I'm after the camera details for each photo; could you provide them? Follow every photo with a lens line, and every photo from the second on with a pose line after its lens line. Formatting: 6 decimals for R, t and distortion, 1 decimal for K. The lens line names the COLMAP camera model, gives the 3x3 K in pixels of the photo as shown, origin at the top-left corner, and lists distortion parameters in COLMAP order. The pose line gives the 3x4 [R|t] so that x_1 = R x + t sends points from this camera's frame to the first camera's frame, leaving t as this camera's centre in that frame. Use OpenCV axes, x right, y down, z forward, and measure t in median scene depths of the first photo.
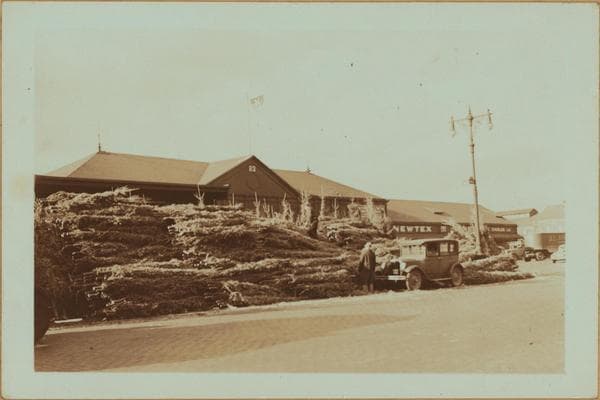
lens RADIAL K [[693.2, 0, 300.0], [0, 693.2, 200.0], [0, 0, 1]] dist [0.025036, 0.015949]
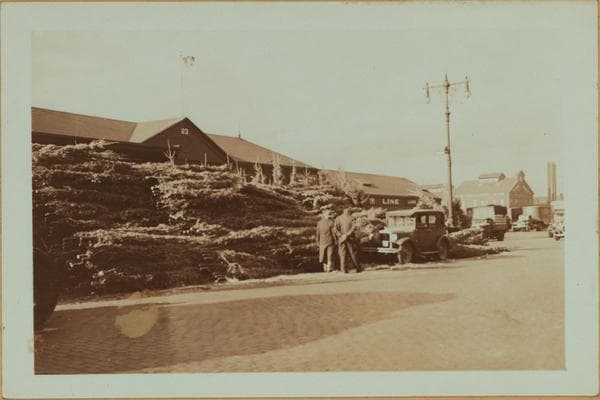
lens RADIAL K [[693.2, 0, 300.0], [0, 693.2, 200.0], [0, 0, 1]] dist [0.025036, 0.015949]
pose [[0.990385, 0.029244, 0.135210, -0.118619], [-0.035130, 0.998527, 0.041355, 0.011625], [-0.133802, -0.045708, 0.989954, 0.106867]]
